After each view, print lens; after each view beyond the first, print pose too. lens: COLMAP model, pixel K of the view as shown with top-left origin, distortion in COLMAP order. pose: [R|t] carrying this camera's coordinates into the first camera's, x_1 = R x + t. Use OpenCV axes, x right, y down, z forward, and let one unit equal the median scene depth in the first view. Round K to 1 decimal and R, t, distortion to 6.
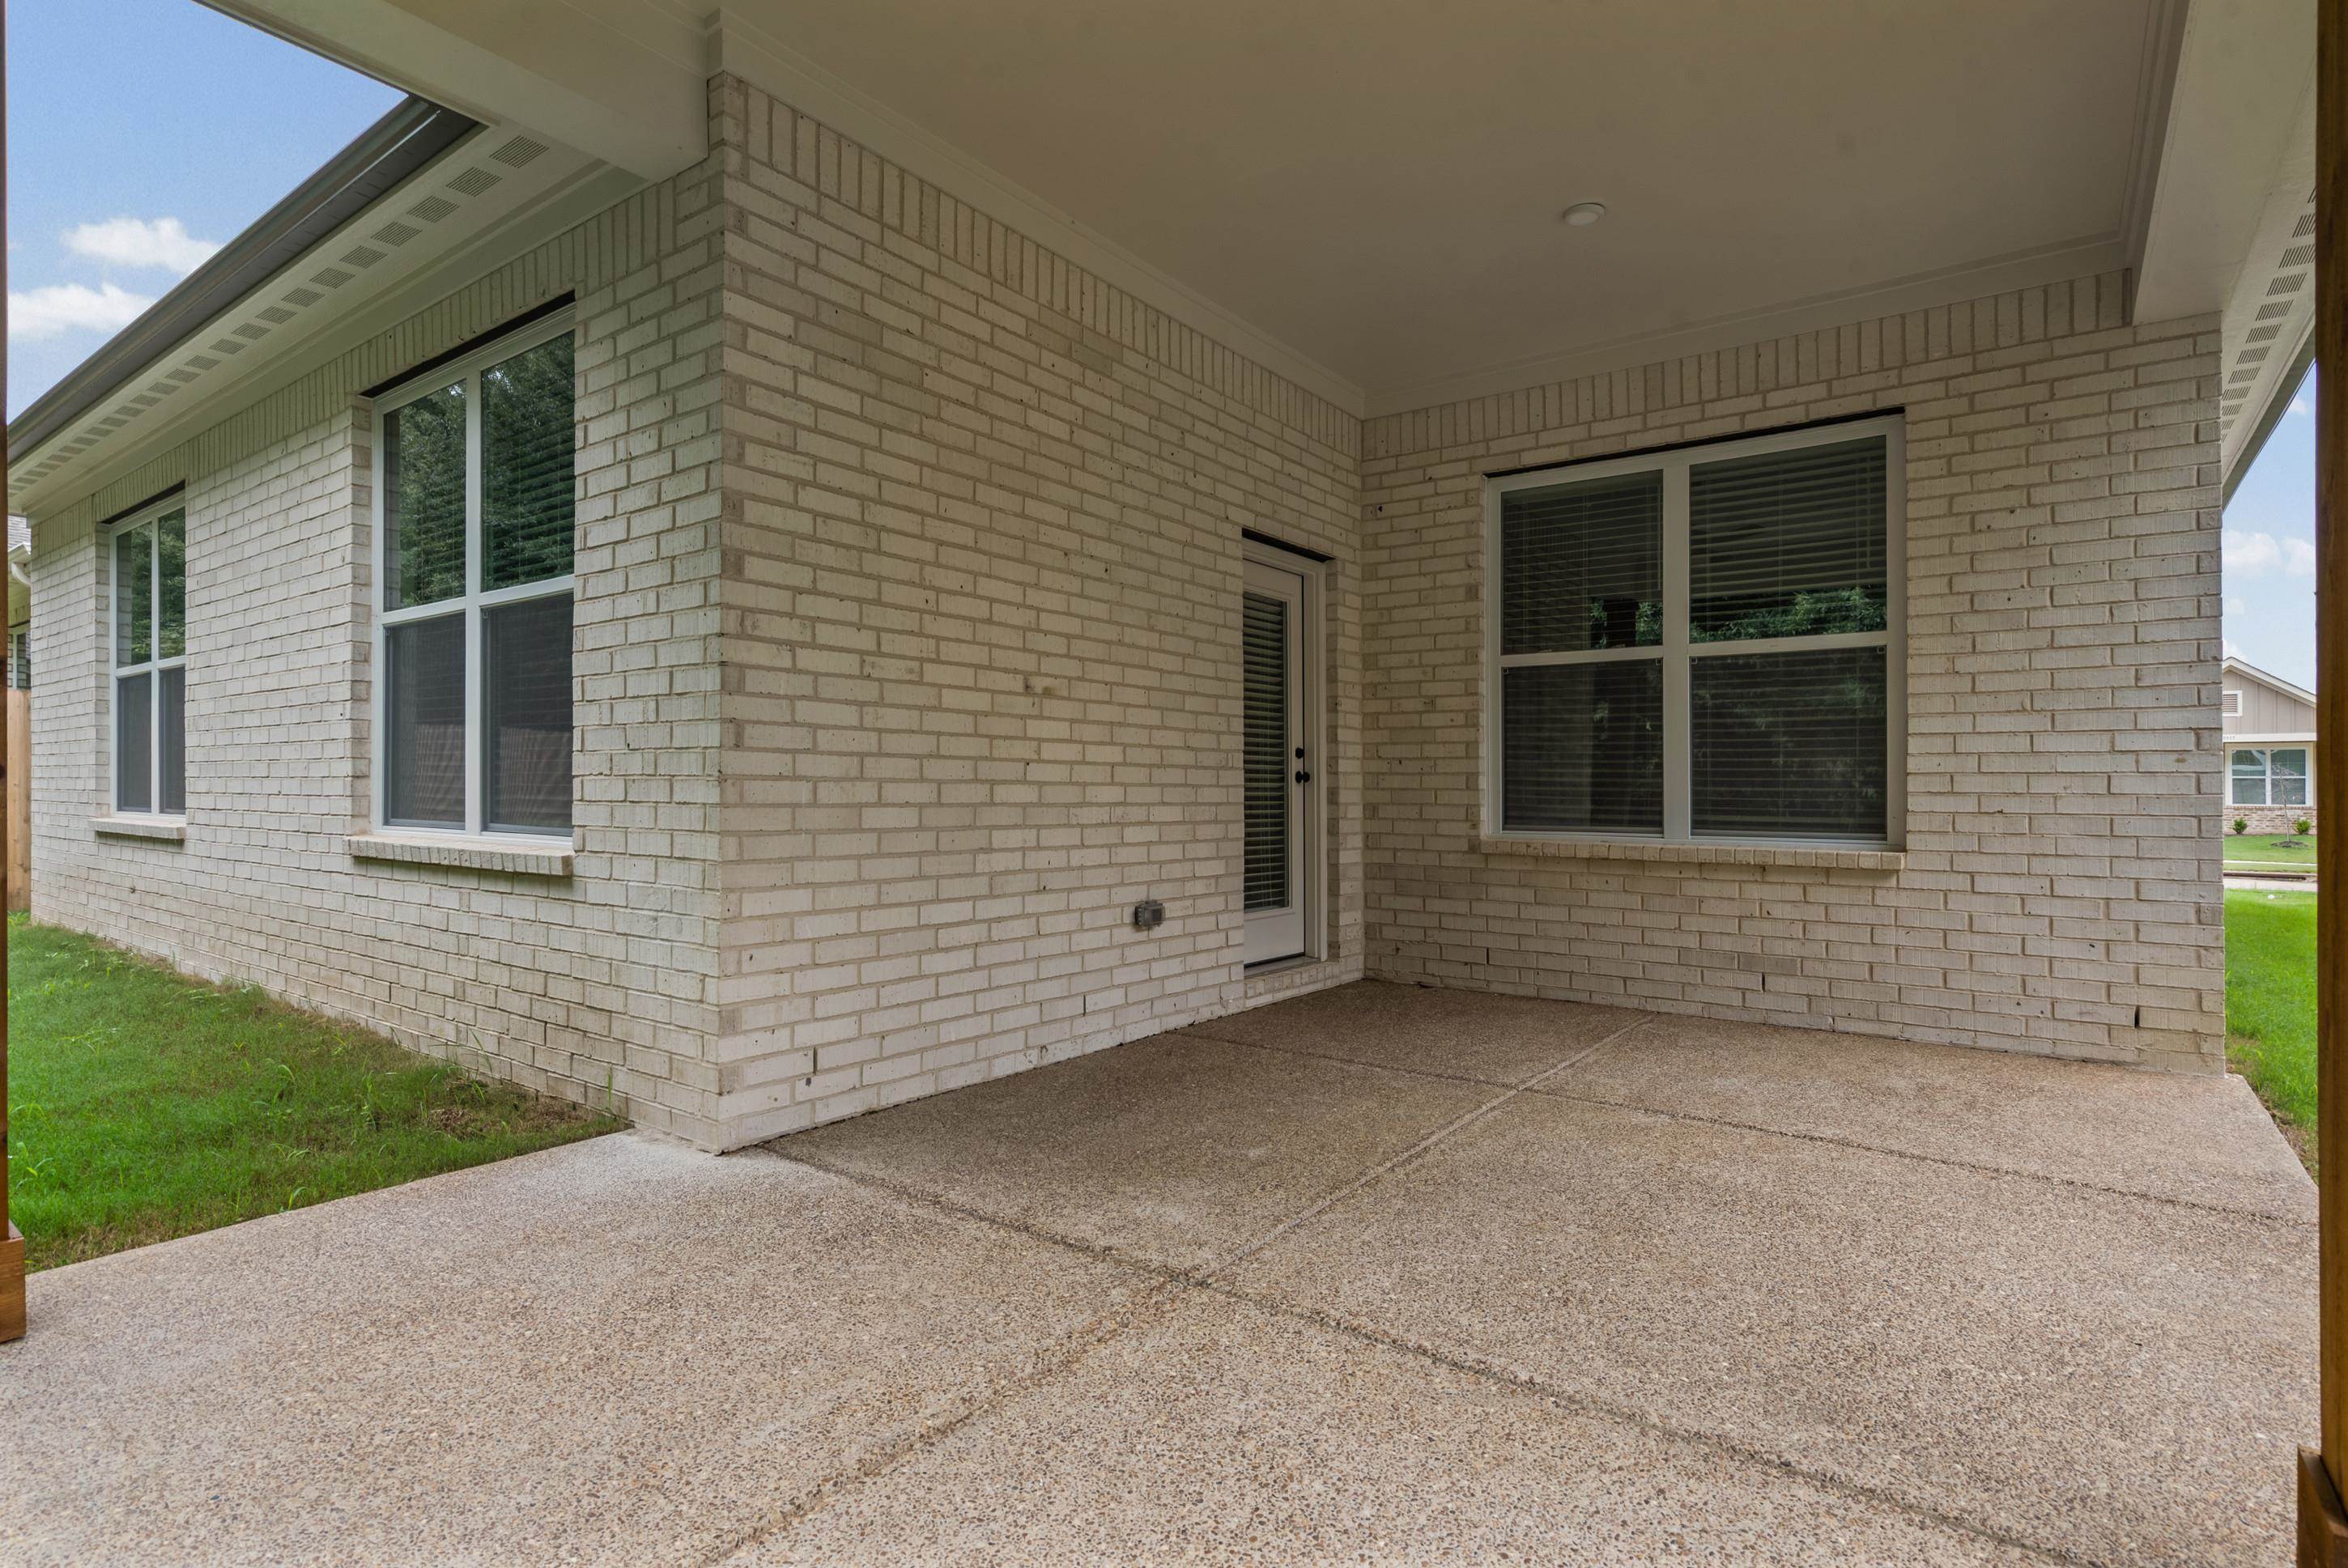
lens RADIAL K [[1174.4, 0, 1163.9], [0, 1174.4, 787.4], [0, 0, 1]] dist [0.003342, 0.000497]
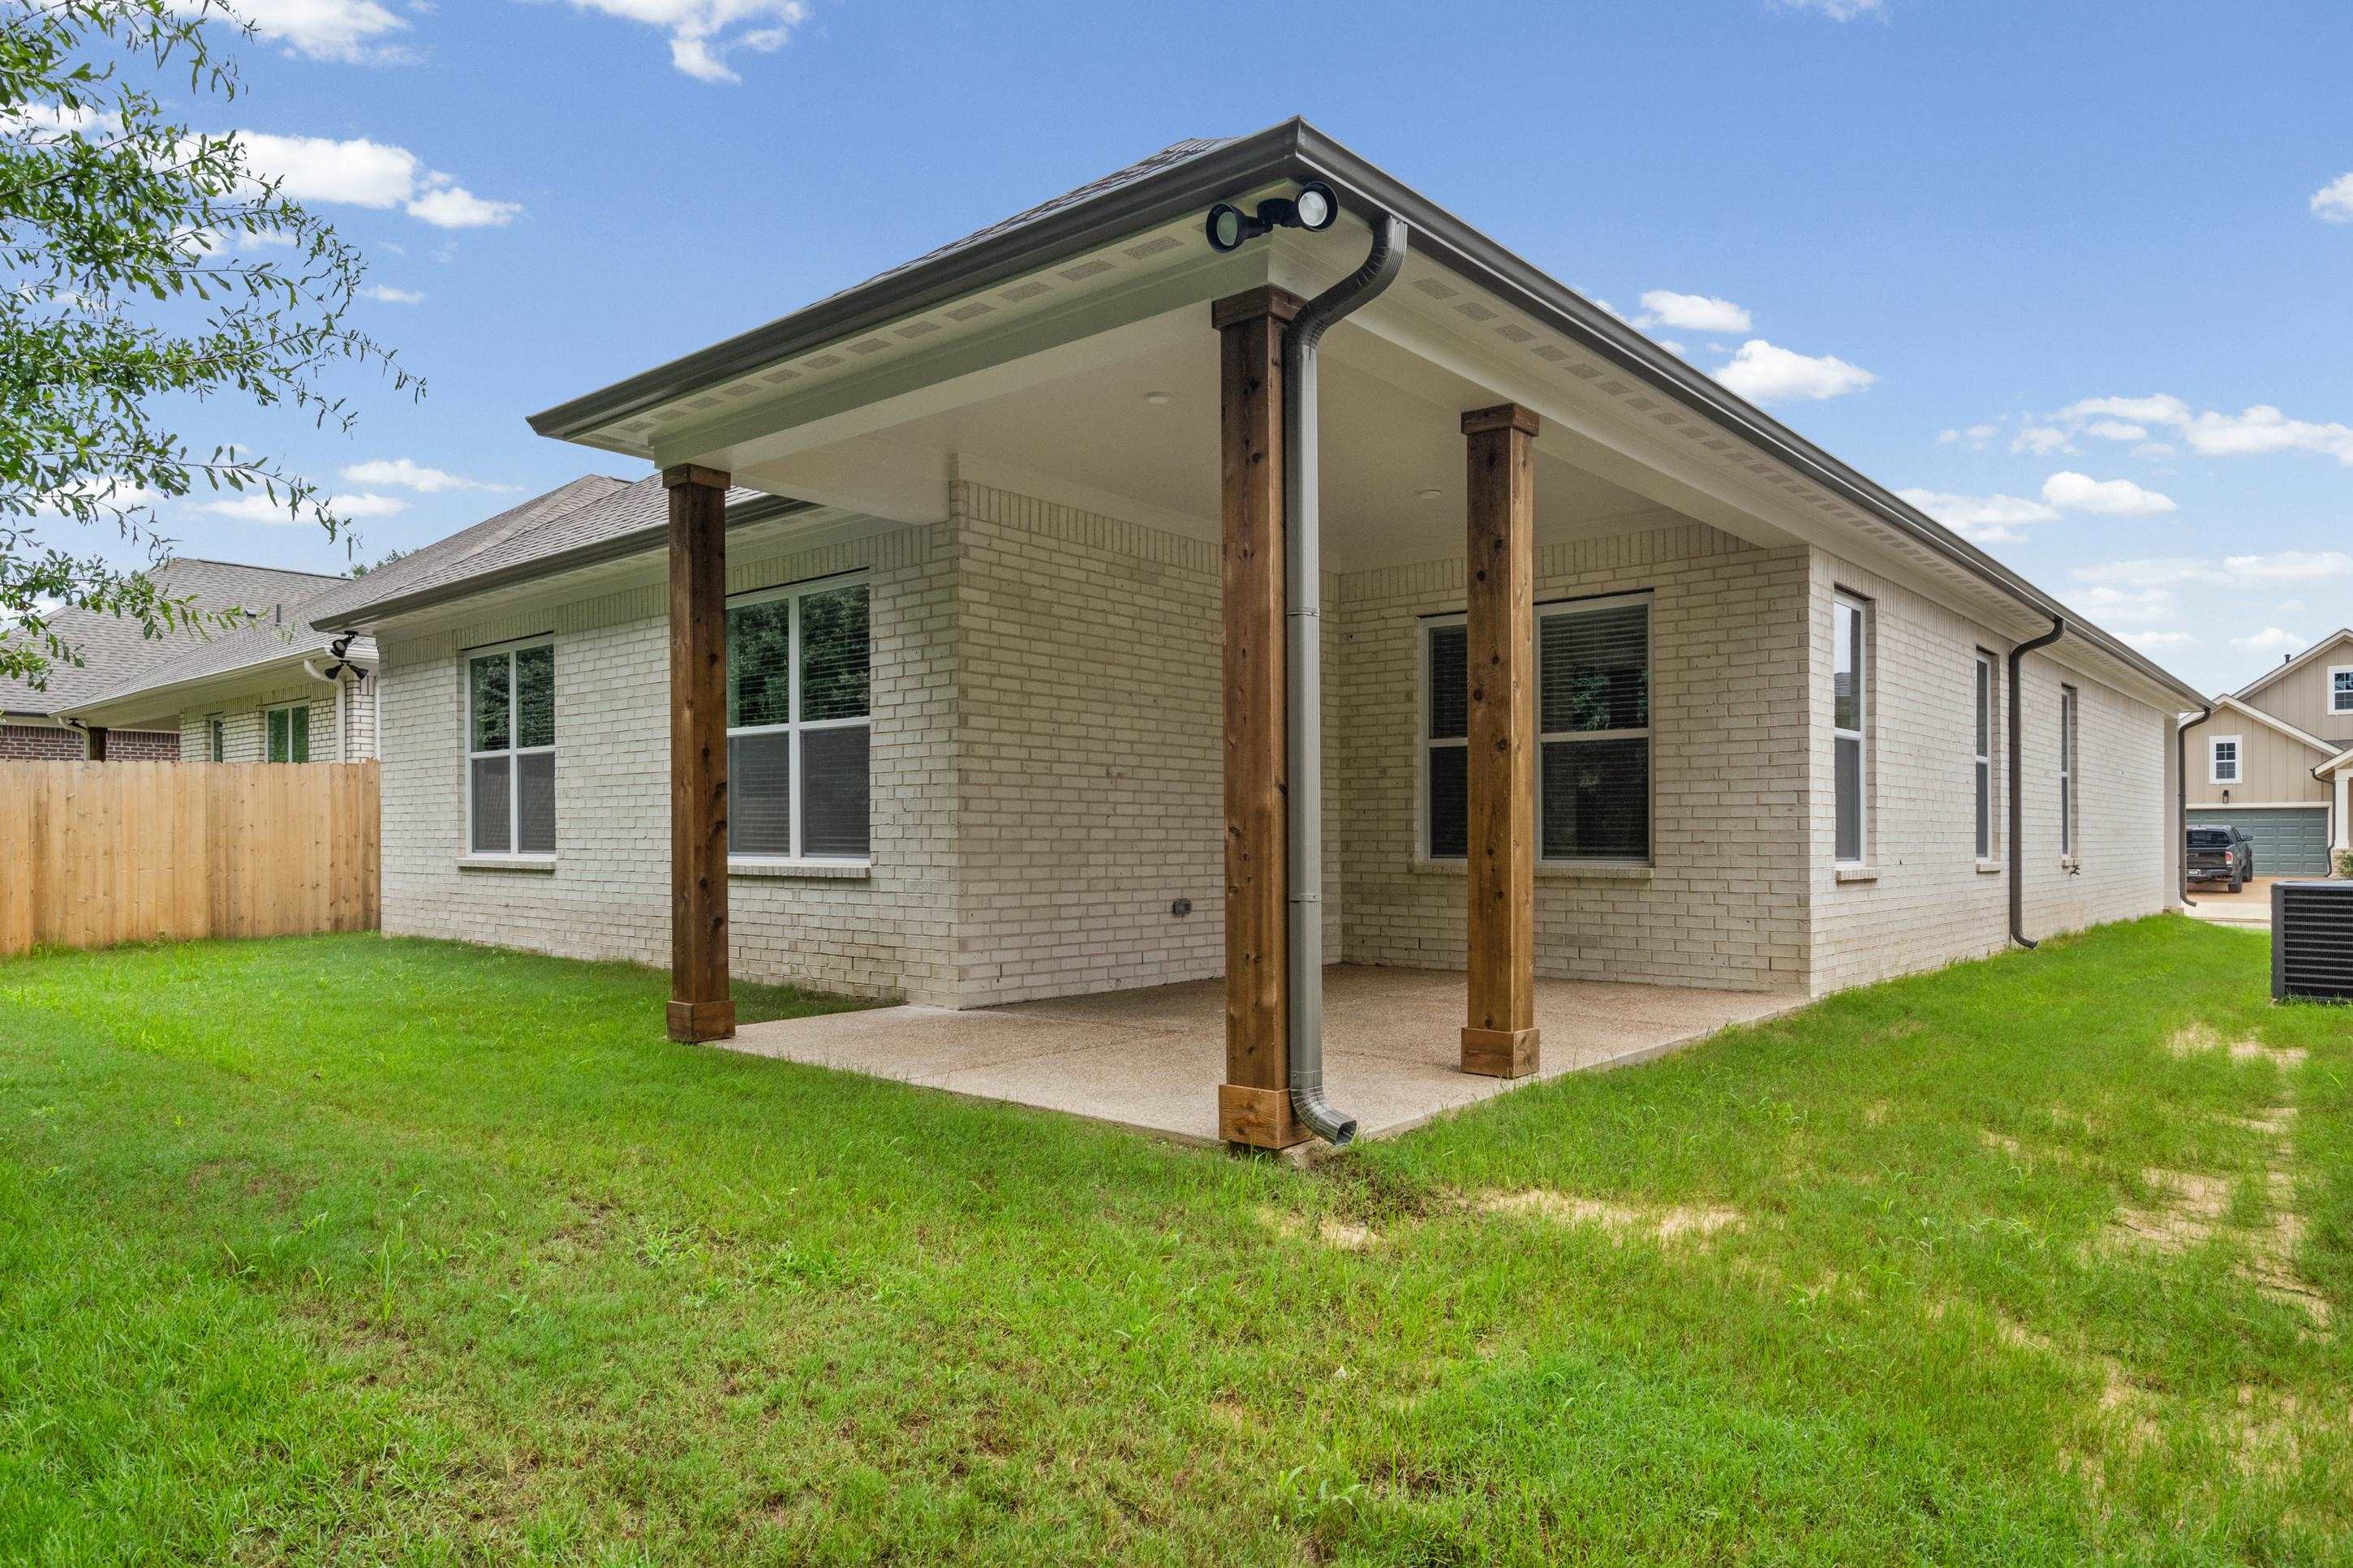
lens RADIAL K [[1438.4, 0, 1182.3], [0, 1438.4, 795.3], [0, 0, 1]] dist [0.003697, 0.000180]
pose [[0.997756, -0.008258, -0.066440, 0.128406], [0.006378, 0.999574, -0.028465, 0.009026], [0.066647, 0.027978, 0.997384, -1.066220]]
